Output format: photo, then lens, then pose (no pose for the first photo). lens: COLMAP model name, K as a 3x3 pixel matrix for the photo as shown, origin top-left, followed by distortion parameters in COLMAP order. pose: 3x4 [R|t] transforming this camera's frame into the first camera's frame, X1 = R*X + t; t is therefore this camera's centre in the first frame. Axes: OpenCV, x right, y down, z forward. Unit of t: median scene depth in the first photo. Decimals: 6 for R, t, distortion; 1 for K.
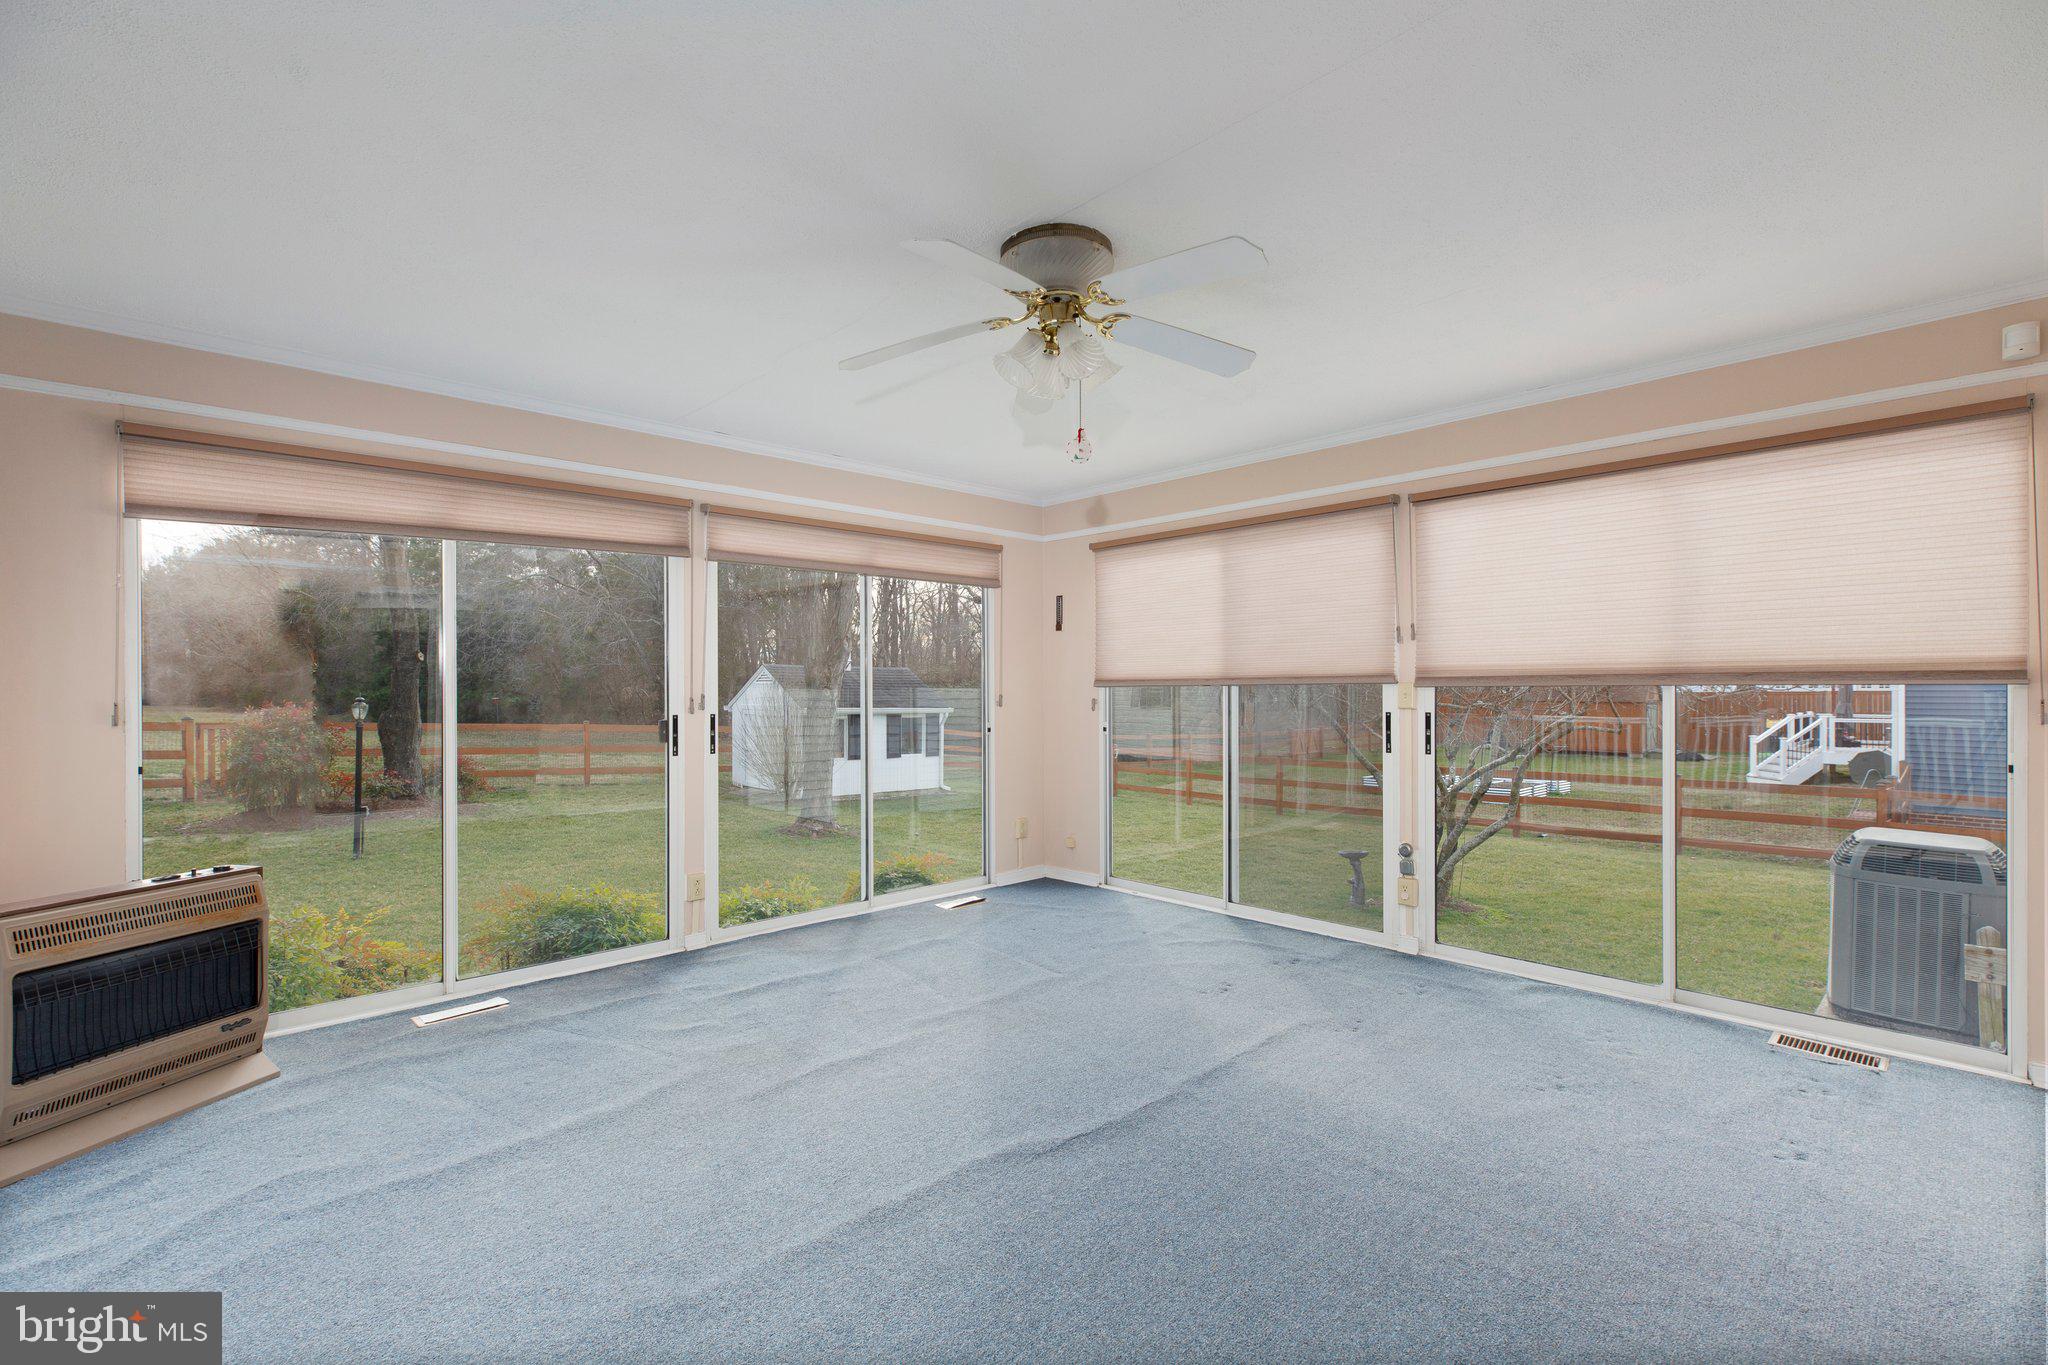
lens RADIAL K [[912.0, 0, 995.3], [0, 912.0, 690.2], [0, 0, 1]] dist [-0.003627, -0.001028]
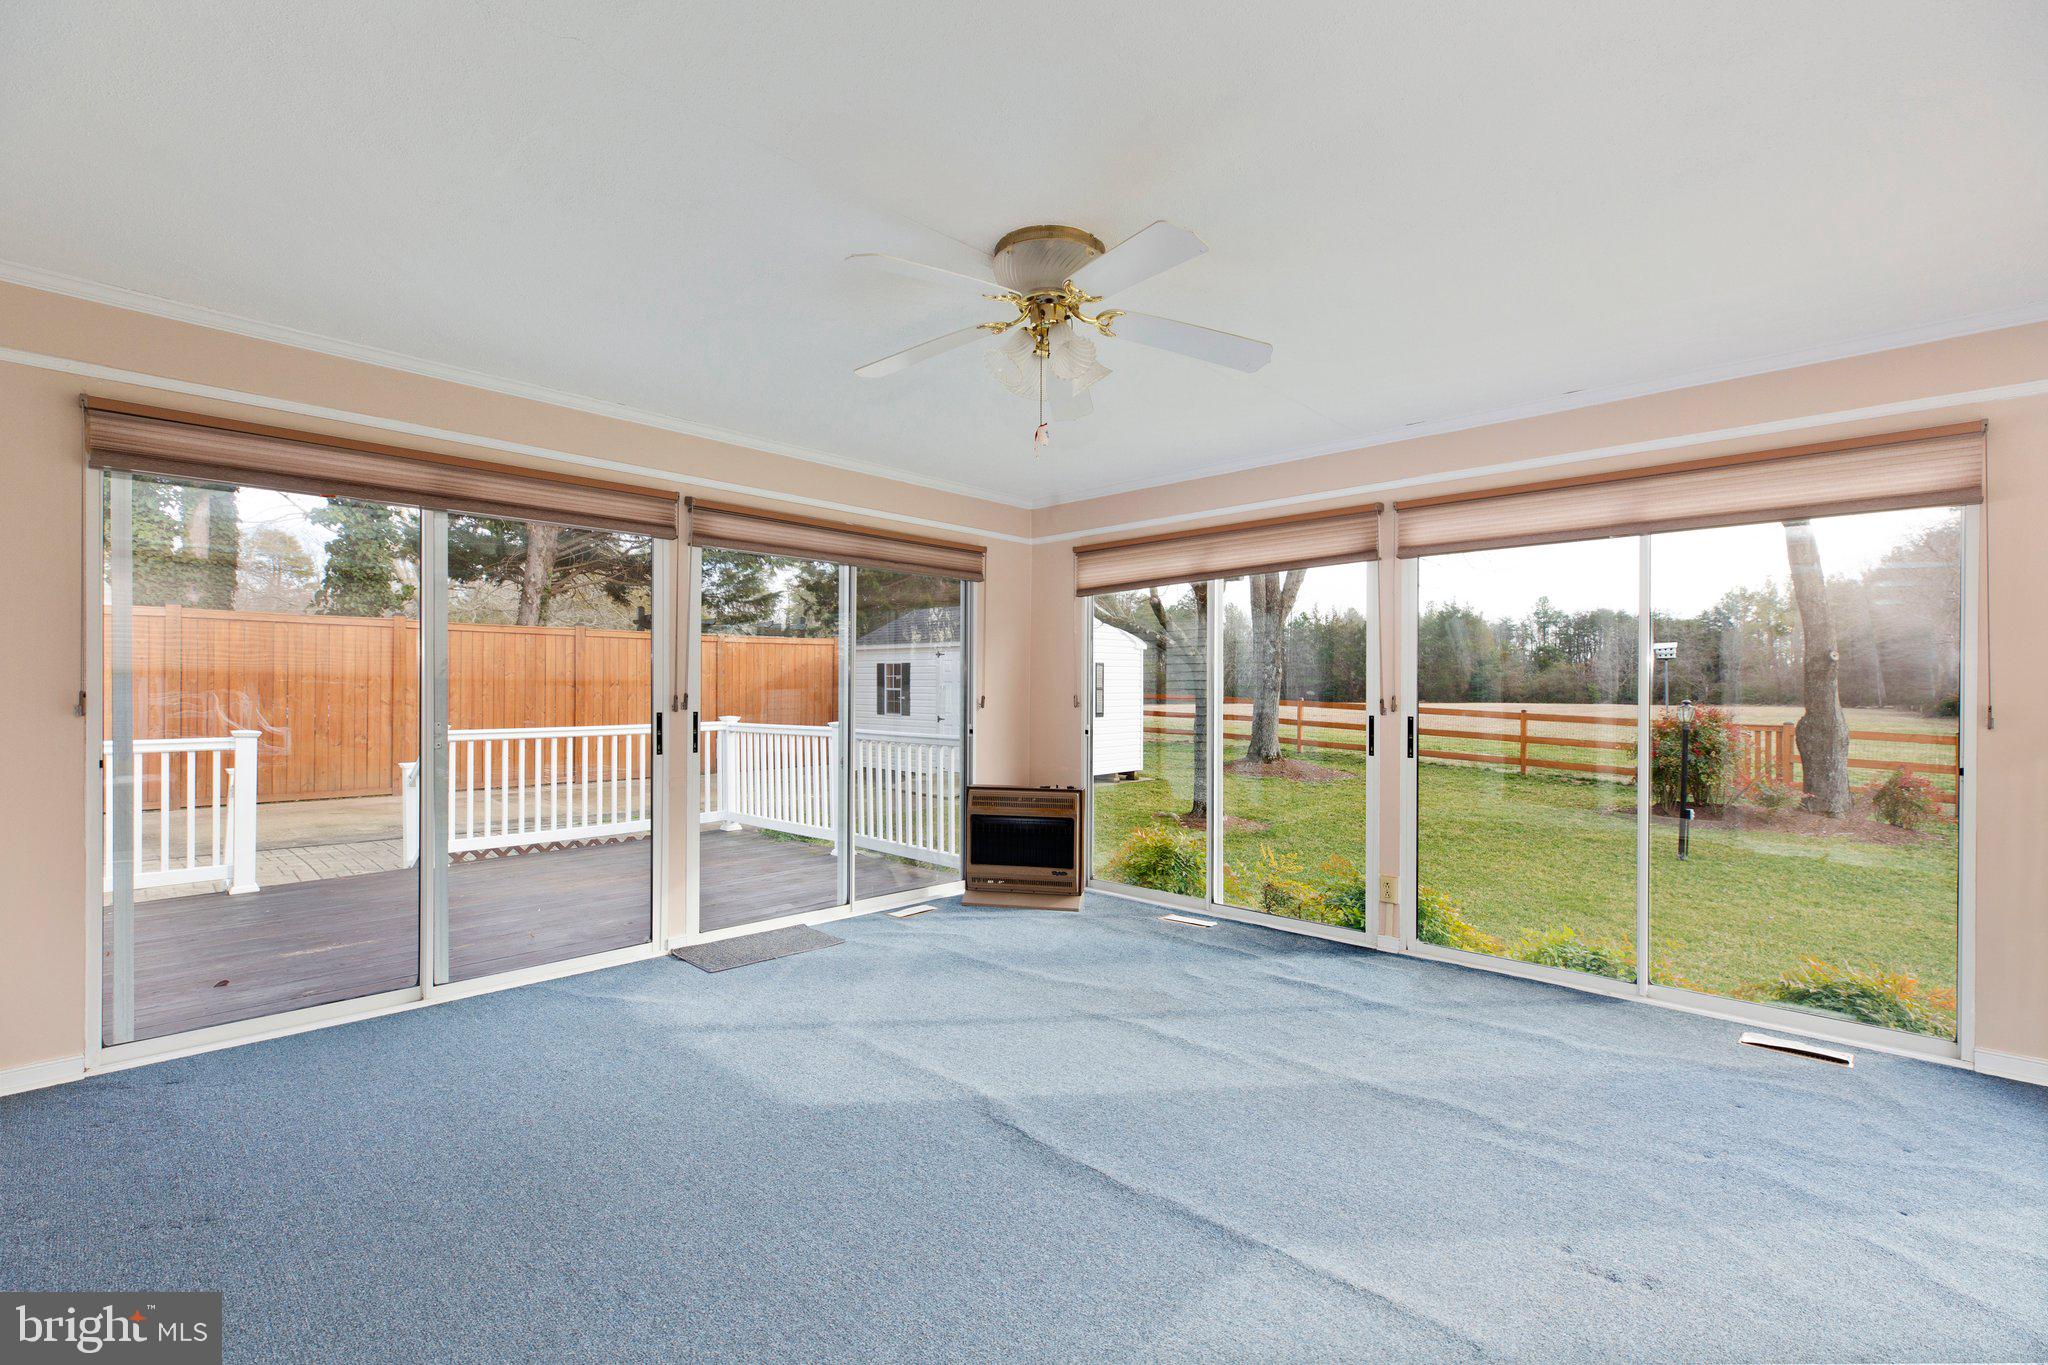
lens RADIAL K [[912.0, 0, 1042.1], [0, 912.0, 684.9], [0, 0, 1]] dist [-0.003627, -0.001028]
pose [[0.063939, -0.002332, -0.997951, 0.761830], [-0.008699, 0.999958, -0.002894, -0.001505], [0.997916, 0.008866, 0.063916, 0.661600]]
